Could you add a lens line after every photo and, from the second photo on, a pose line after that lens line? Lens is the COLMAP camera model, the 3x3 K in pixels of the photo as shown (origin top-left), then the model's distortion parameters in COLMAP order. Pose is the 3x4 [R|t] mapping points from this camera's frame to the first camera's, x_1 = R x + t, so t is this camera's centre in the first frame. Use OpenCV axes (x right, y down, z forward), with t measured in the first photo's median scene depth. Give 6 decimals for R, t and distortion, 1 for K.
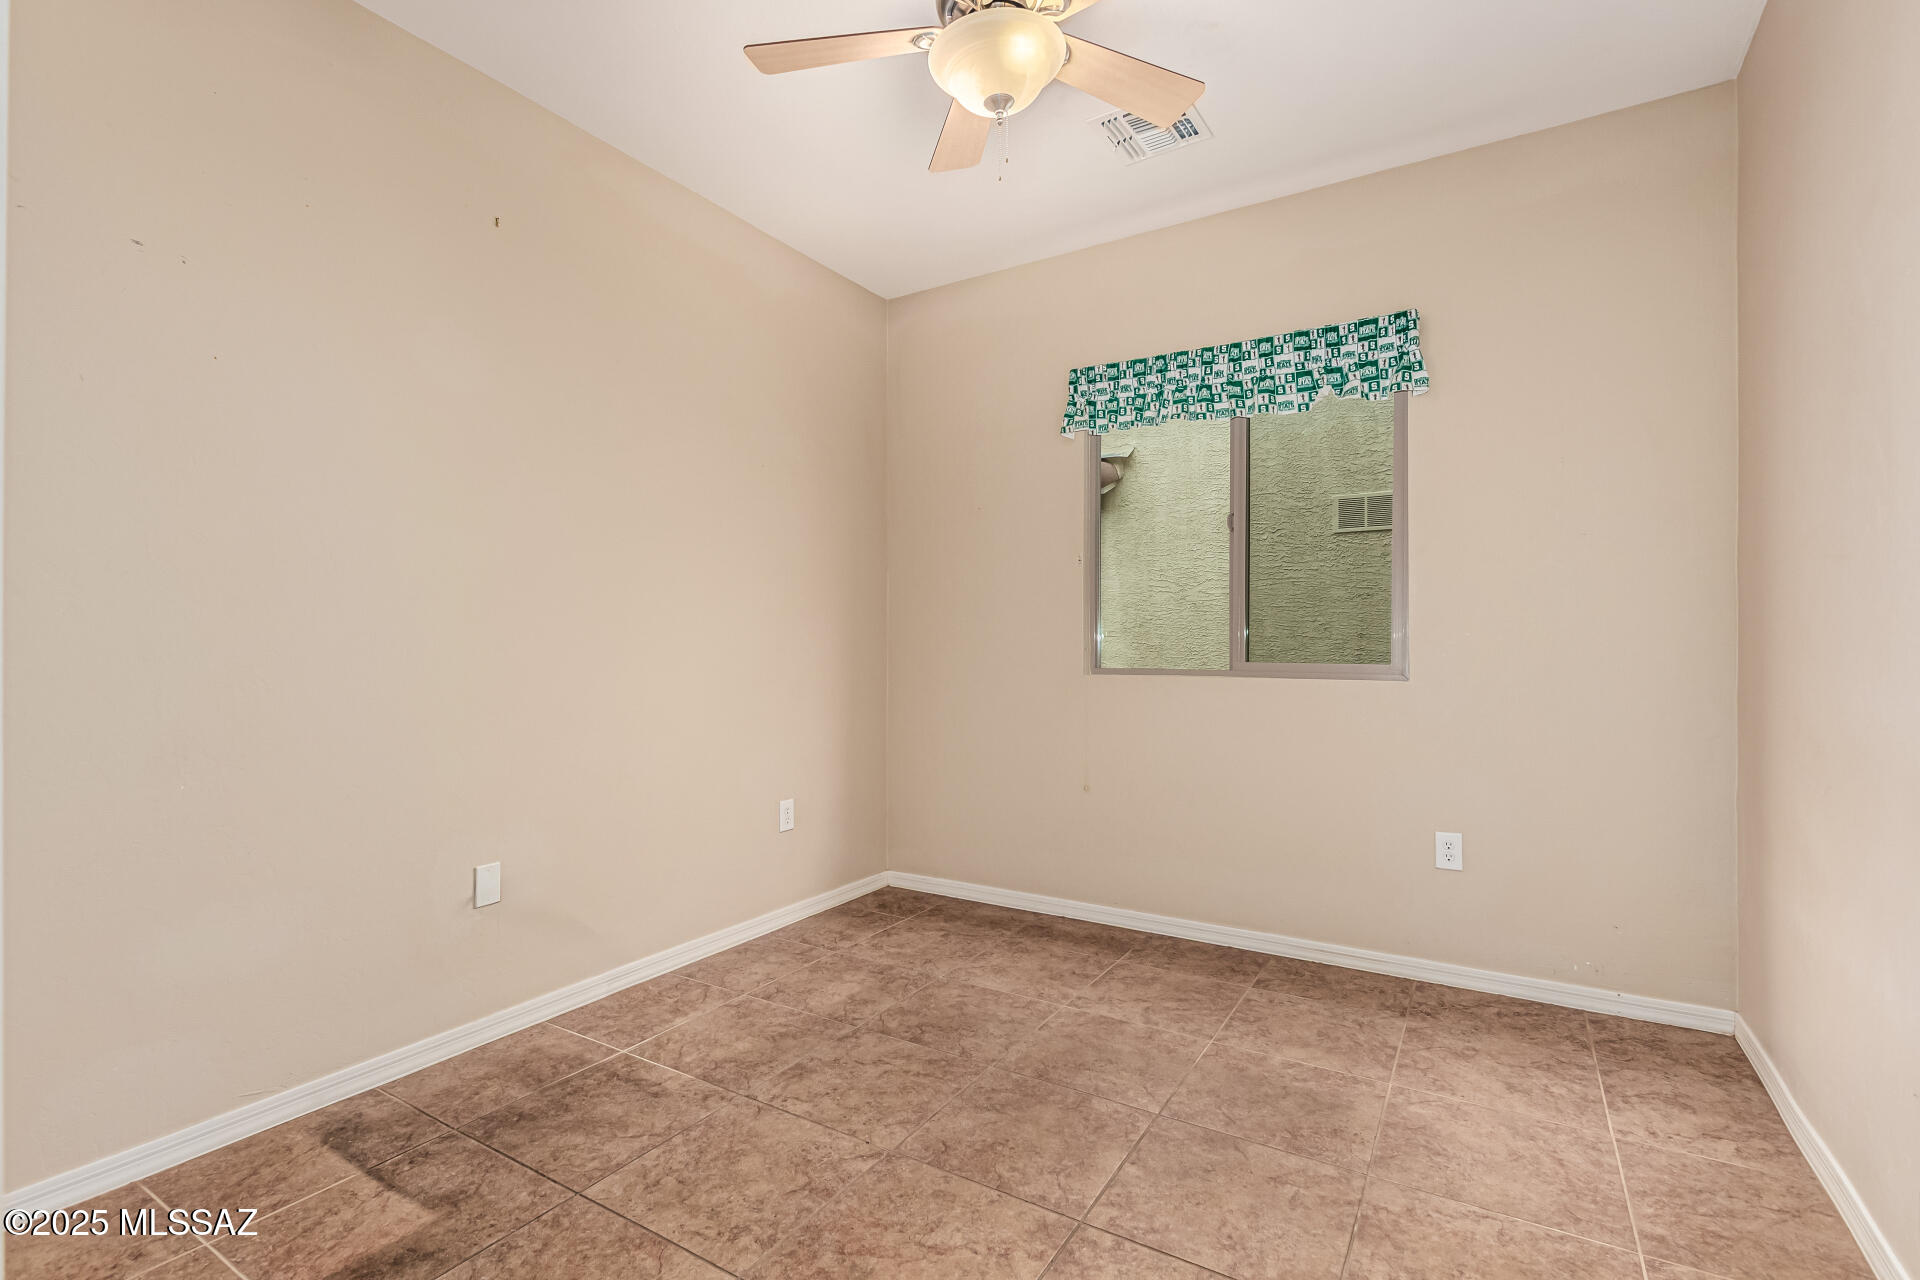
lens RADIAL K [[894.1, 0, 958.1], [0, 894.1, 647.8], [0, 0, 1]] dist [0.006153, 0.000032]
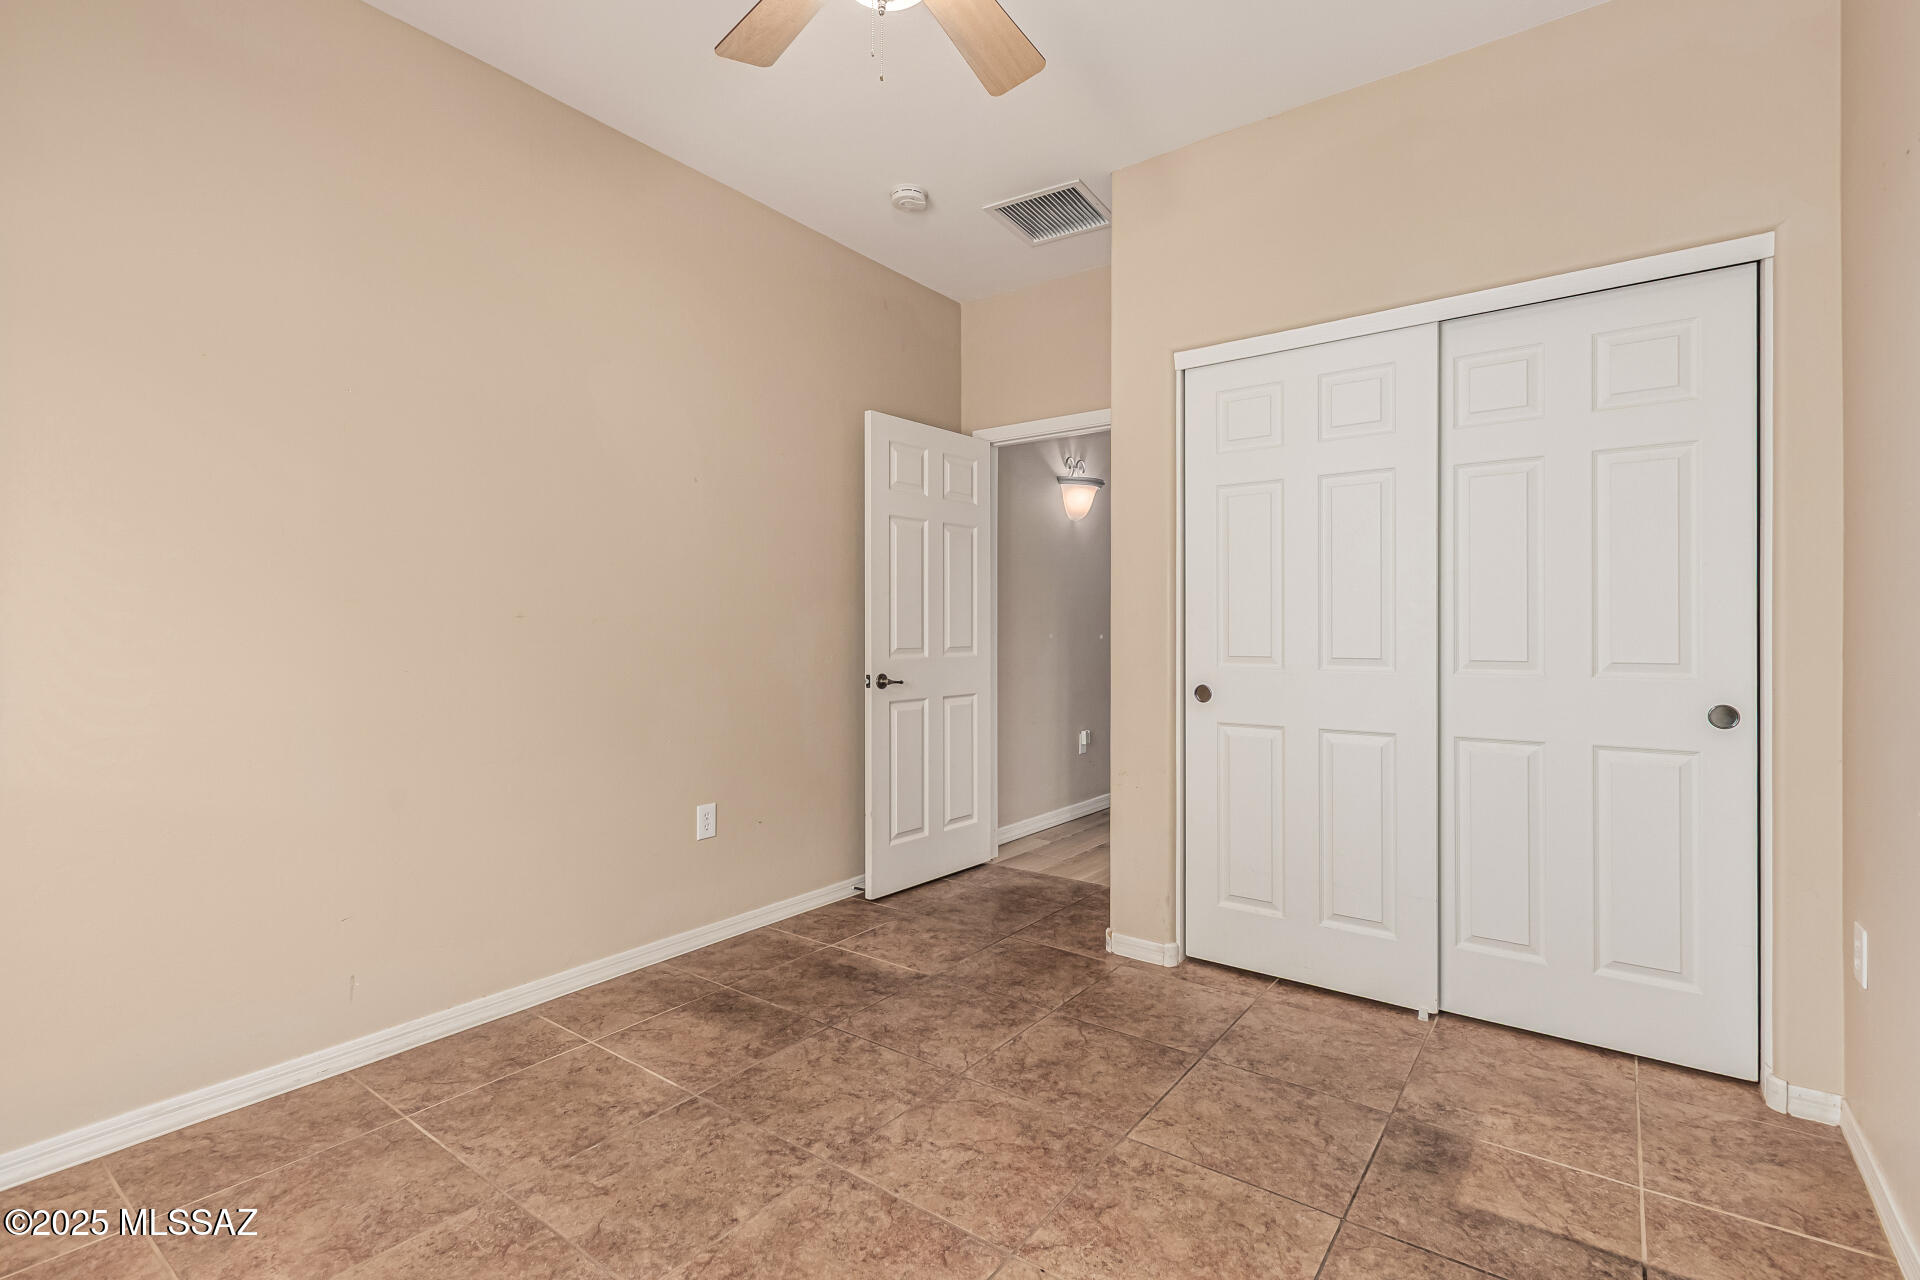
lens RADIAL K [[894.1, 0, 960.2], [0, 894.1, 627.9], [0, 0, 1]] dist [0.006153, 0.000032]
pose [[-0.996533, 0.000661, 0.083200, -0.106987], [0.000228, 0.999986, -0.005210, -0.001074], [-0.083203, -0.005173, -0.996519, 2.004091]]
